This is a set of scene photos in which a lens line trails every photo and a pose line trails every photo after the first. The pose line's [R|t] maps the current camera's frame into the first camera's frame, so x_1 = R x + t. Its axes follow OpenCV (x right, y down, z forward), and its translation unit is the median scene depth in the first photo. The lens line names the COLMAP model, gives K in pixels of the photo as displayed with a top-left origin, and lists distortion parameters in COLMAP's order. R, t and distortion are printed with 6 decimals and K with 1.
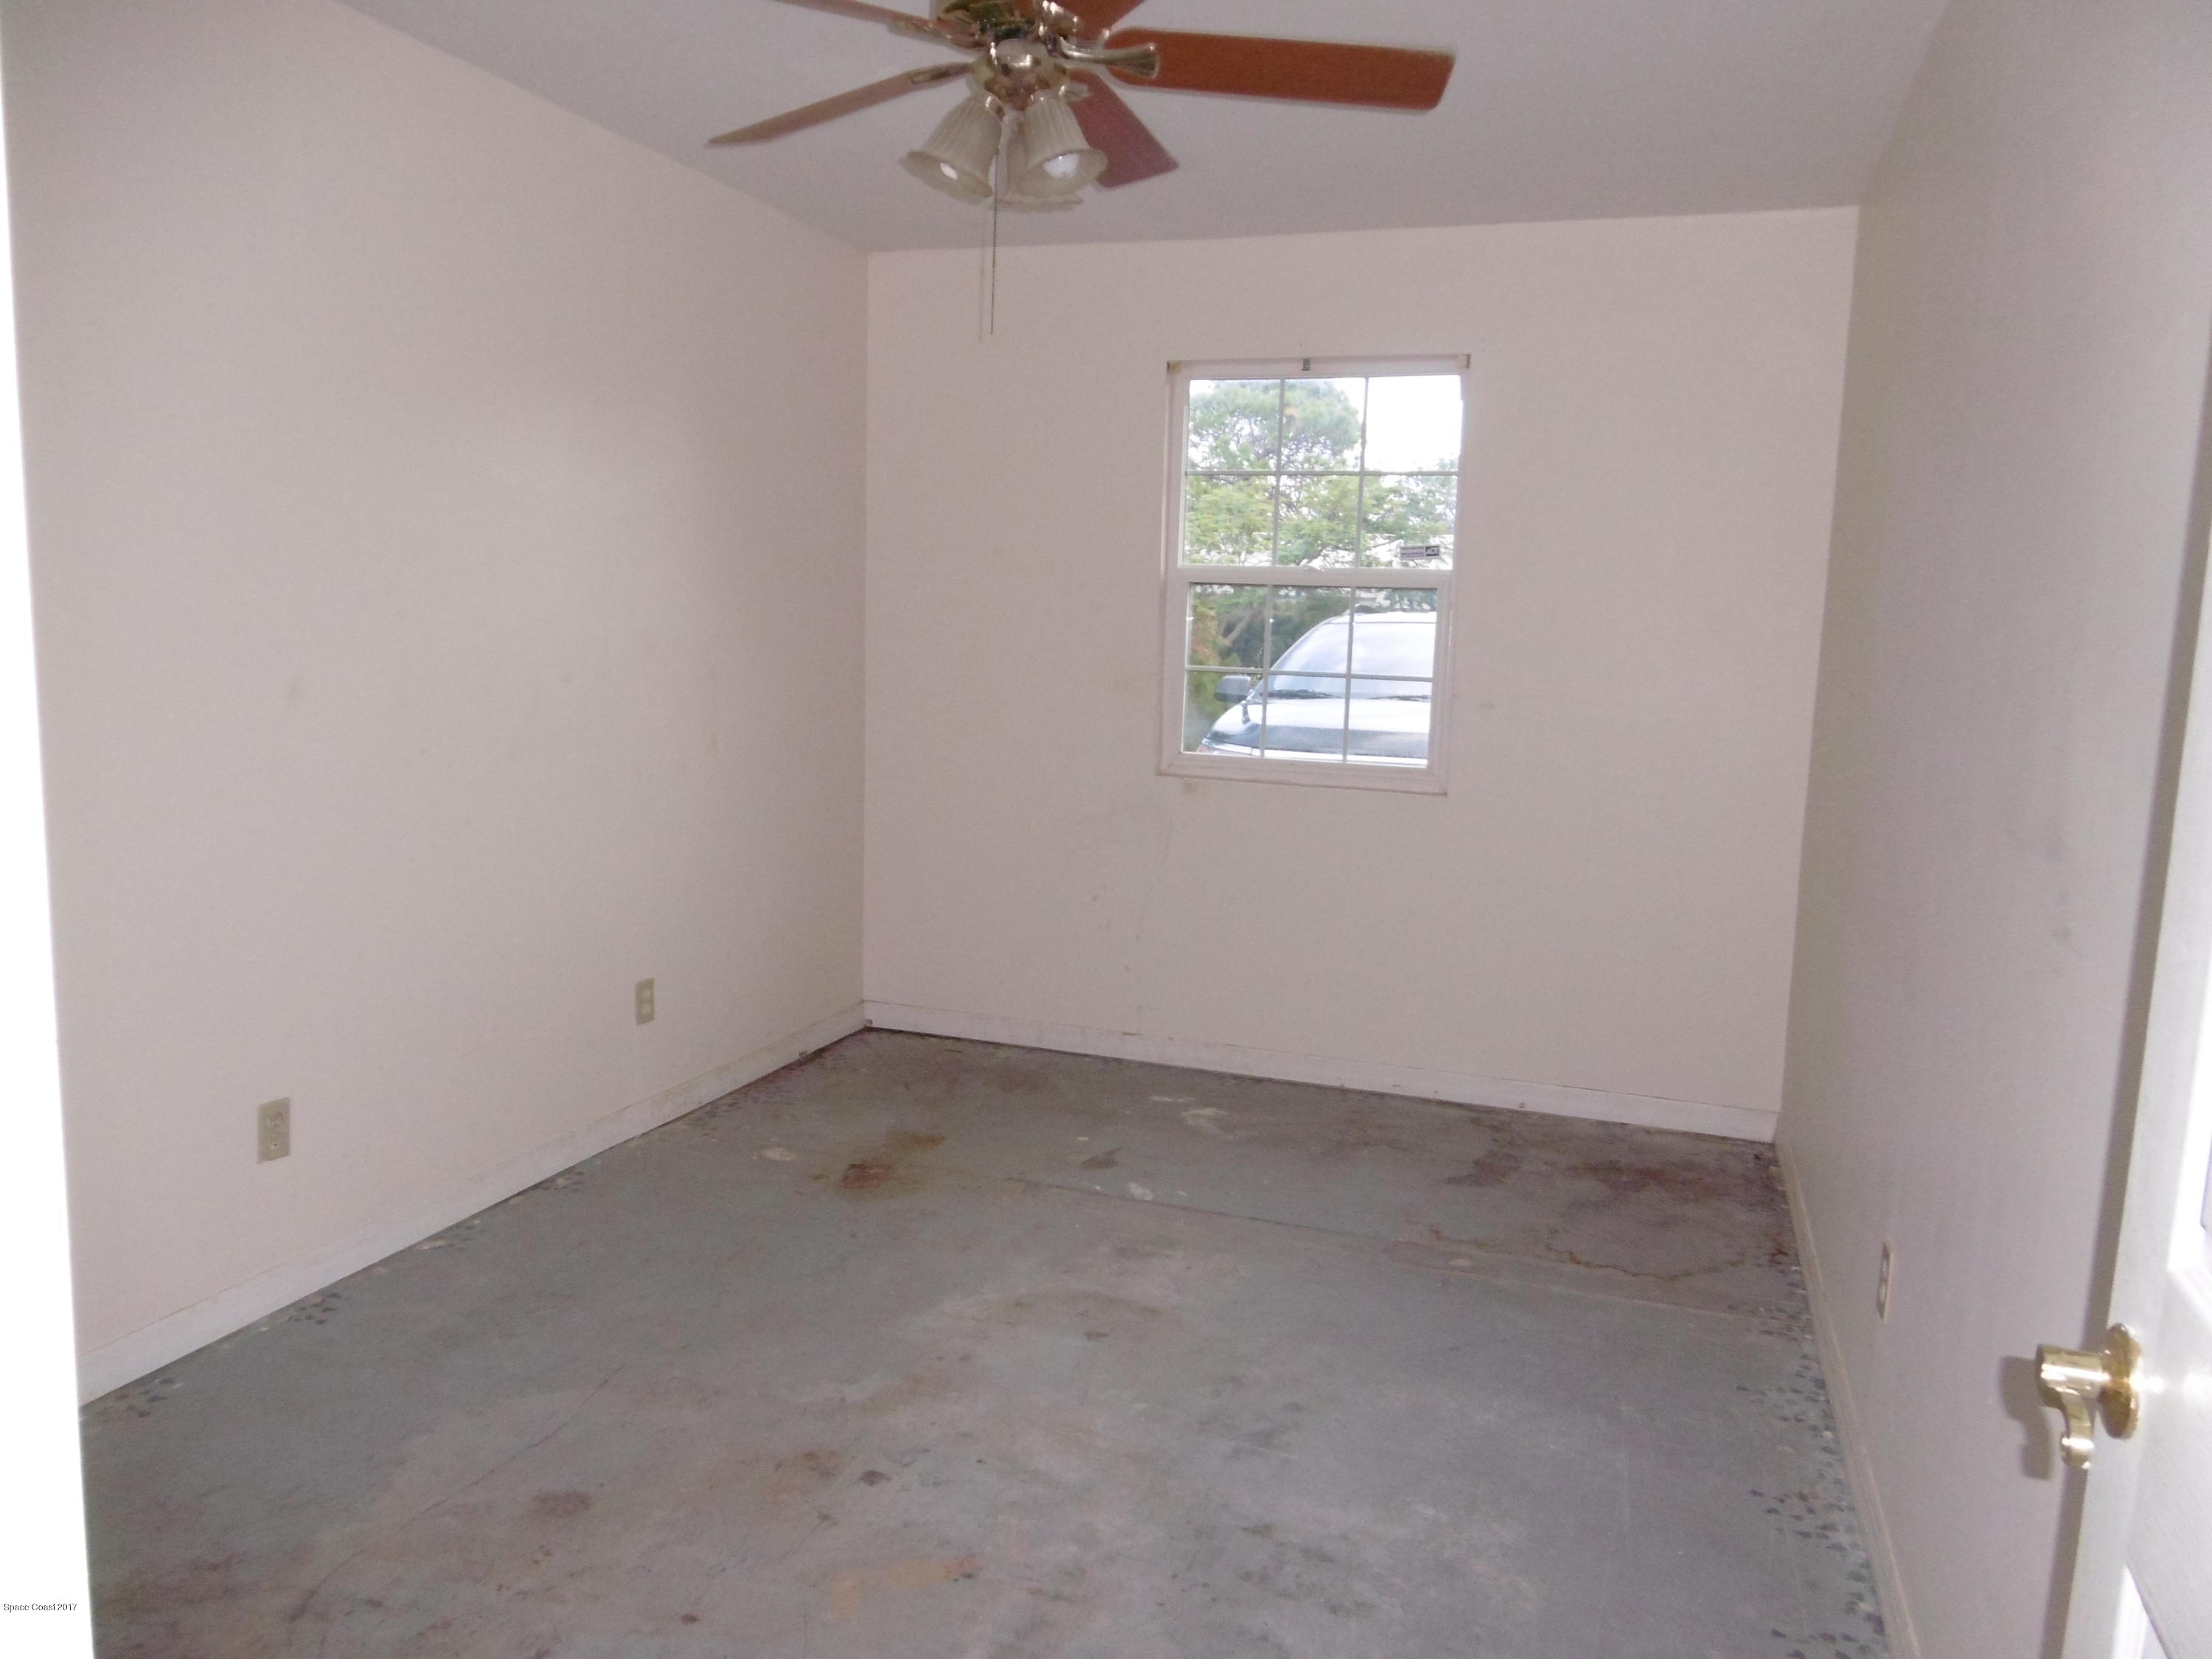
lens RADIAL K [[1581.2, 0, 1103.2], [0, 1581.2, 830.8], [0, 0, 1]] dist [-0.000490, -0.006376]
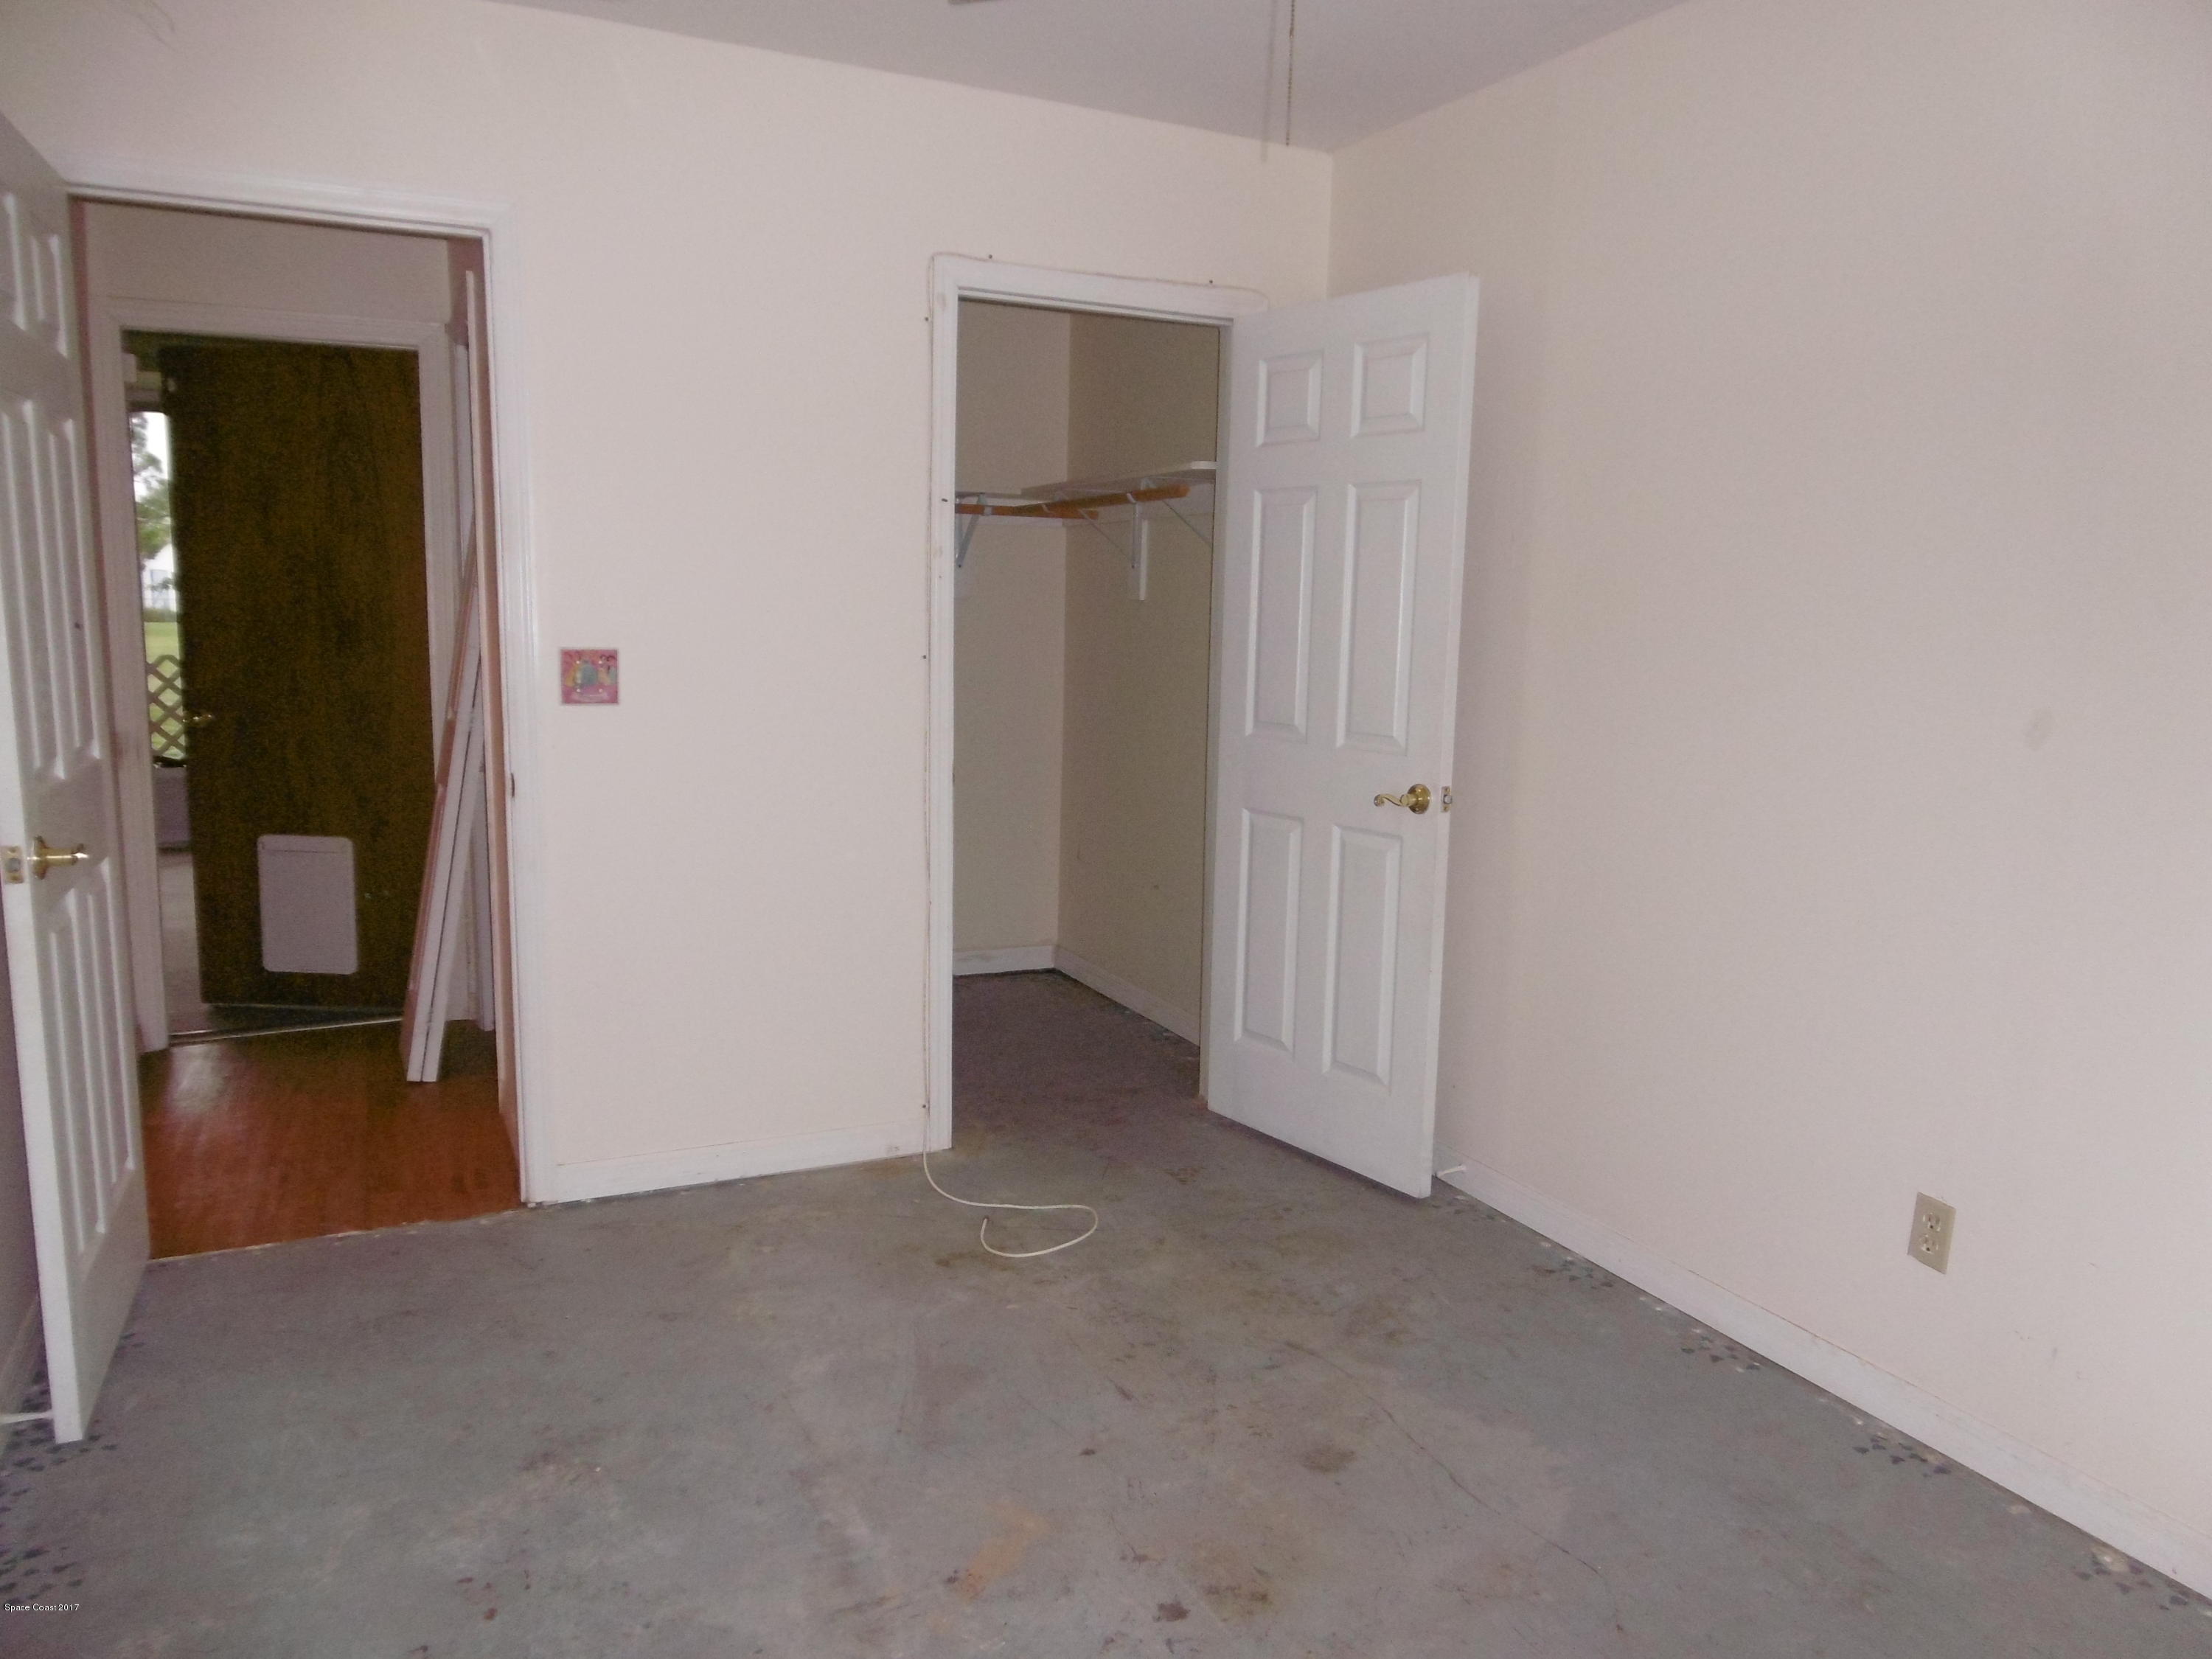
lens RADIAL K [[1581.2, 0, 1102.6], [0, 1581.2, 830.8], [0, 0, 1]] dist [-0.000490, -0.006376]
pose [[-0.708261, 0.065377, -0.702916, 0.463939], [-0.133754, 0.965240, 0.224547, -0.185495], [0.693163, 0.253056, -0.674898, 1.490564]]
